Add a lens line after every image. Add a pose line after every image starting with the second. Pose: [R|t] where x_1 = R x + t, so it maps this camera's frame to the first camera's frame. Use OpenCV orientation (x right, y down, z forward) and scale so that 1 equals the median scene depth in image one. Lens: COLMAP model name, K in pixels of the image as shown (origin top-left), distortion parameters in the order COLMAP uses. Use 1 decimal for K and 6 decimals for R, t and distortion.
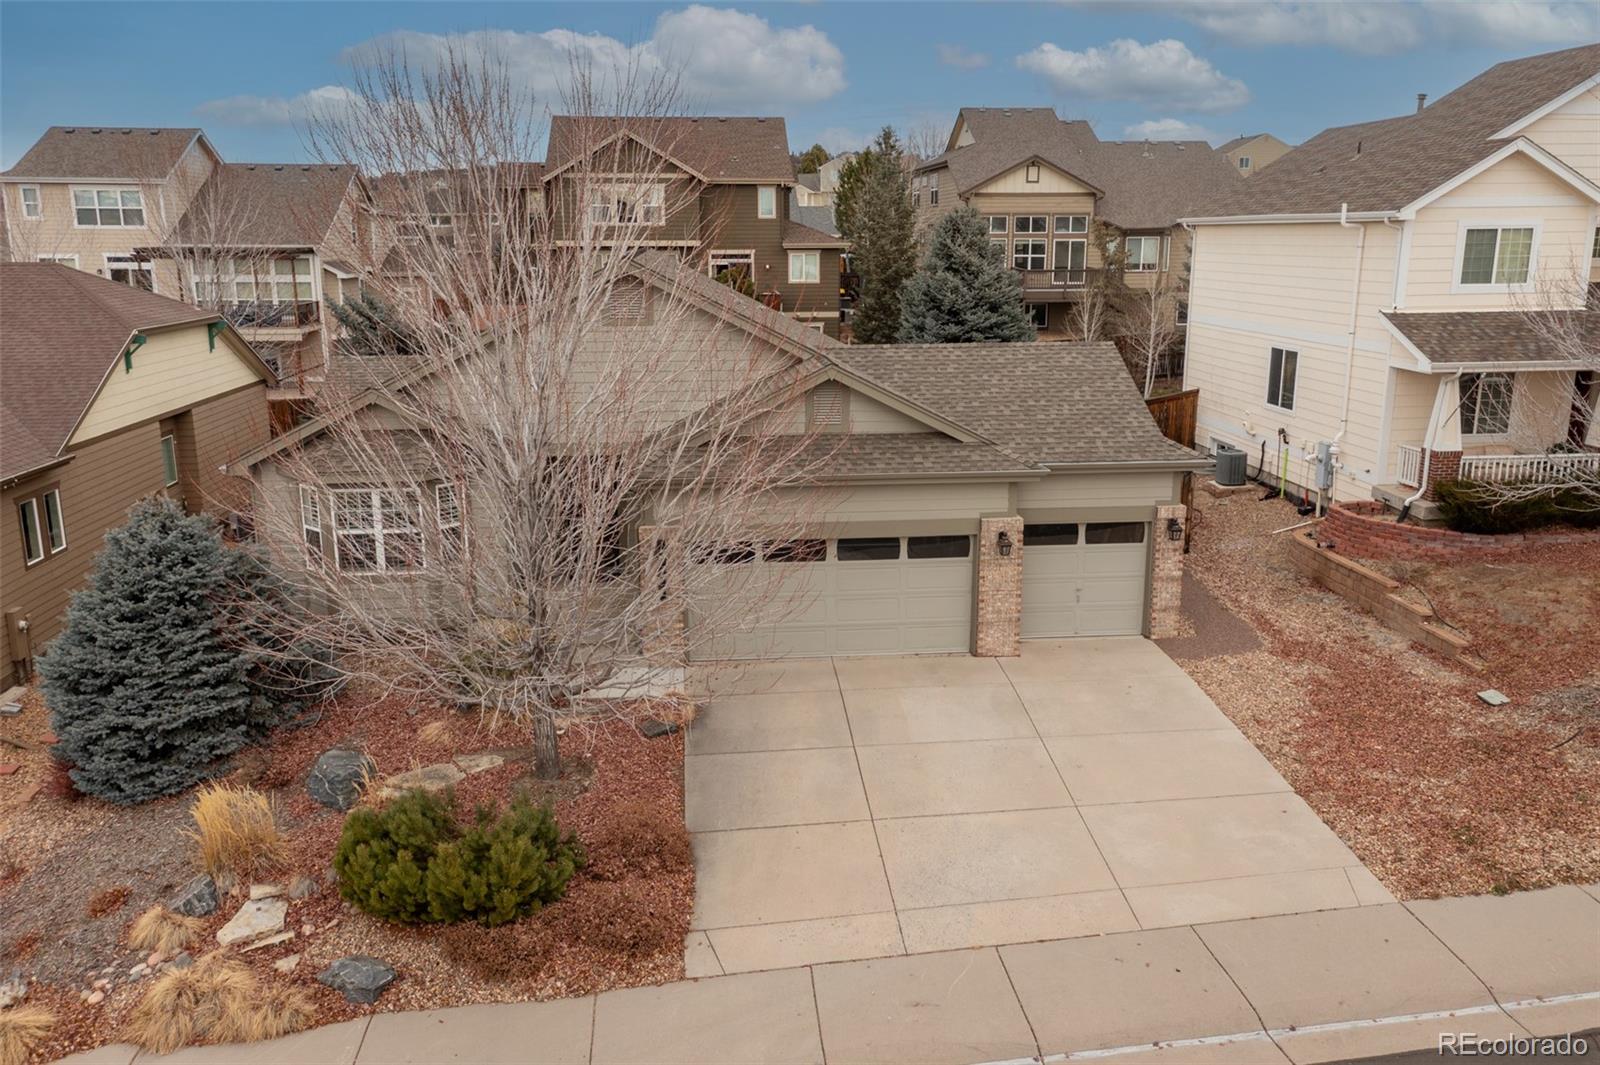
lens RADIAL K [[1259.6, 0, 801.7], [0, 1259.6, 529.9], [0, 0, 1]] dist [0.007152, 0.007033]
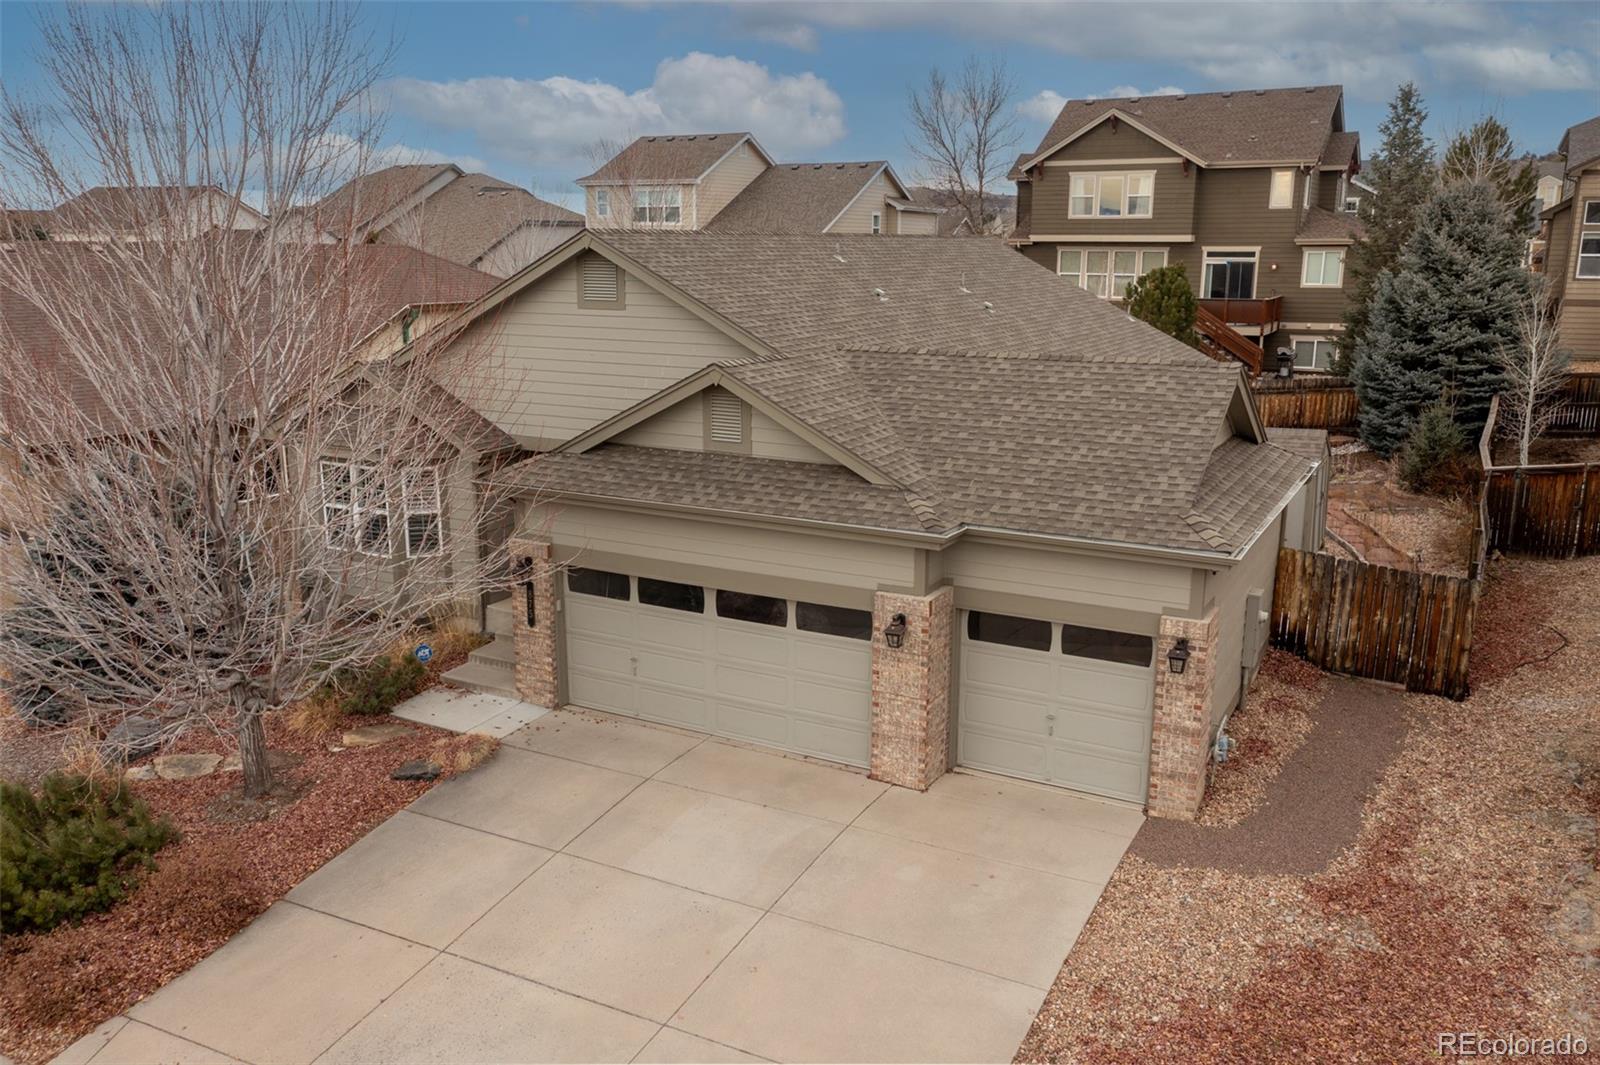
lens RADIAL K [[1259.6, 0, 800.5], [0, 1259.6, 538.6], [0, 0, 1]] dist [0.007152, 0.007033]
pose [[0.828192, 0.130061, -0.545144, 0.440364], [-0.130337, 0.990727, 0.038358, -0.053856], [0.545078, 0.039285, 0.837464, 0.330791]]
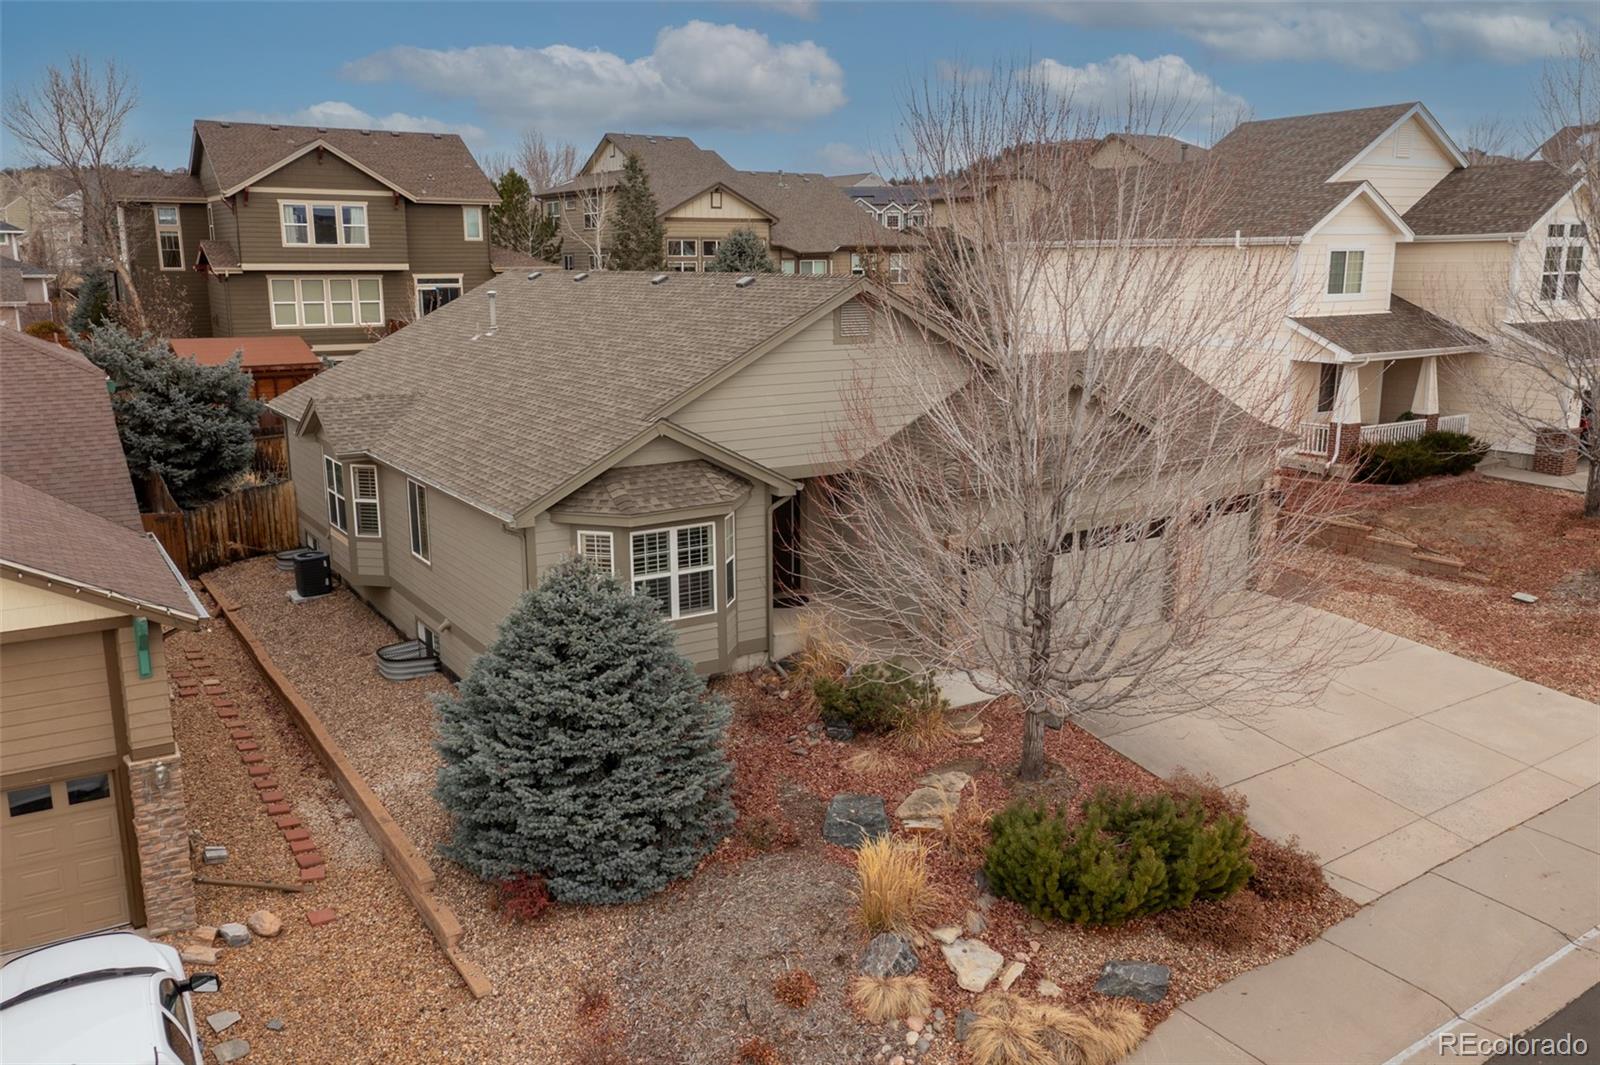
lens RADIAL K [[1259.6, 0, 799.8], [0, 1259.6, 534.0], [0, 0, 1]] dist [0.007152, 0.007033]
pose [[0.885655, -0.099339, 0.453593, -0.604481], [0.106769, 0.994241, 0.009275, -0.023742], [-0.451902, 0.040215, 0.891161, 0.121097]]
